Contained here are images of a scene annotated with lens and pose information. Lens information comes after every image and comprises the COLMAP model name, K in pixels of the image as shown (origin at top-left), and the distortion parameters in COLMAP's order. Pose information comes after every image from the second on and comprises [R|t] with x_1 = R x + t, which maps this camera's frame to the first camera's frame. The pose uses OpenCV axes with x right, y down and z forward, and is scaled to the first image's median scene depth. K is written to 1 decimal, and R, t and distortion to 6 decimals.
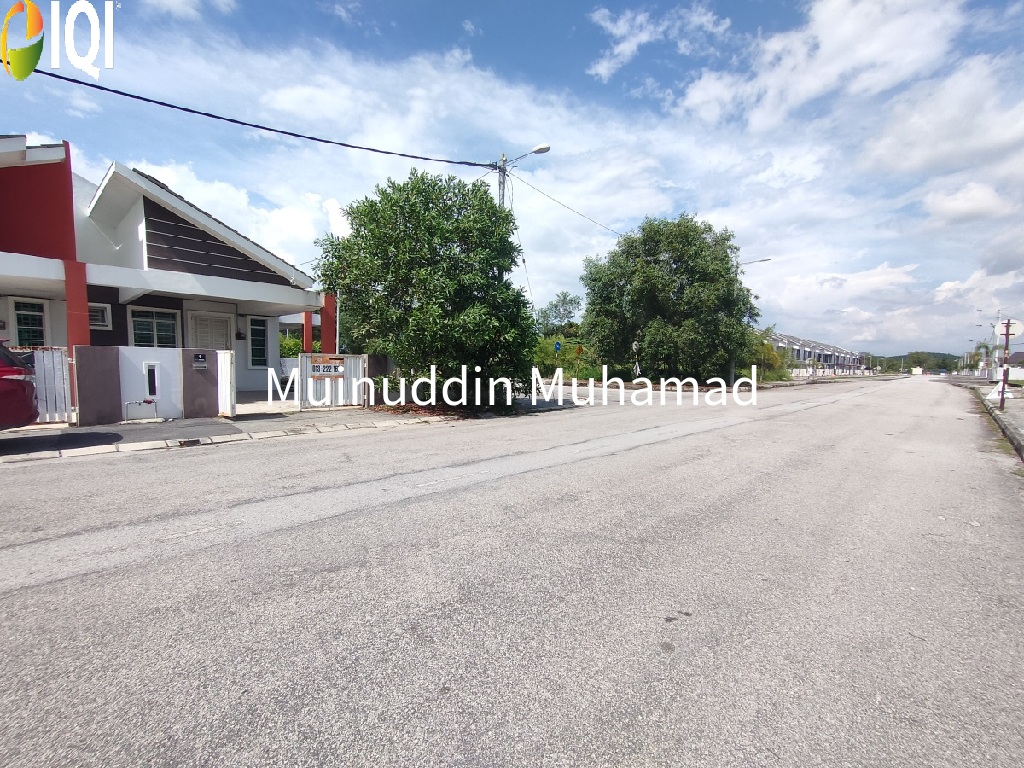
lens RADIAL K [[471.5, 0, 515.5], [0, 471.5, 393.7], [0, 0, 1]] dist [-0.001164, -0.000248]
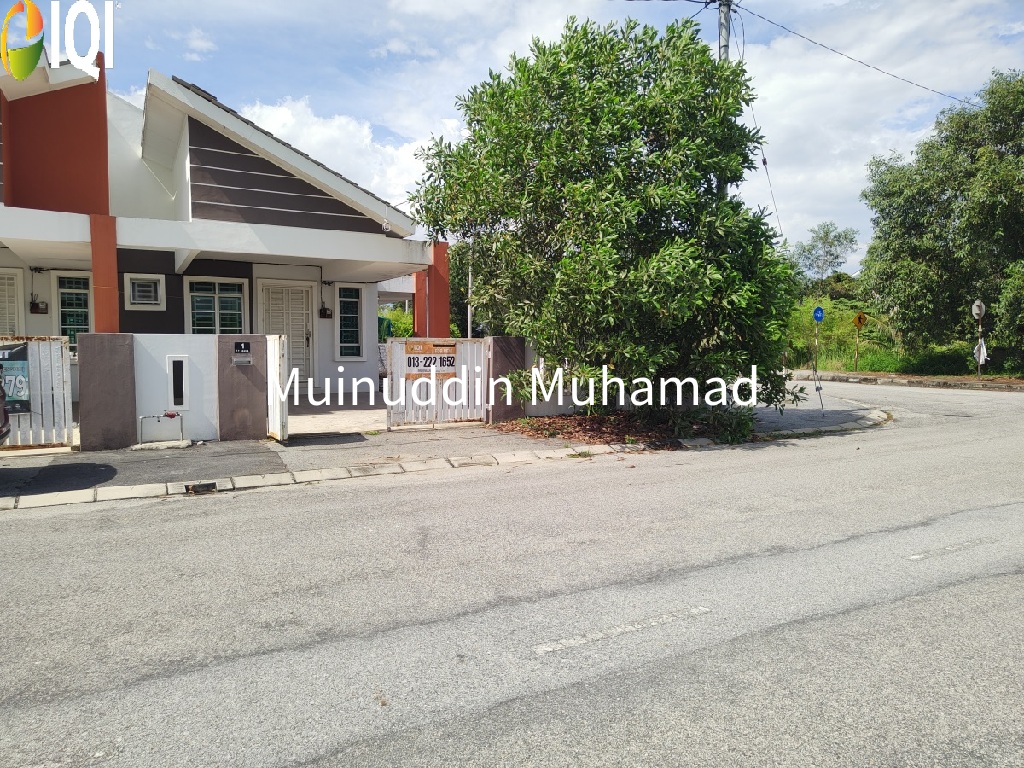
lens RADIAL K [[694.2, 0, 512.0], [0, 694.2, 384.0], [0, 0, 1]] dist [0.006135, 0.002929]
pose [[0.950952, 0.000669, -0.309338, -0.014683], [-0.003157, 0.999967, -0.007543, -0.015759], [0.309323, 0.008150, 0.950922, 0.160426]]
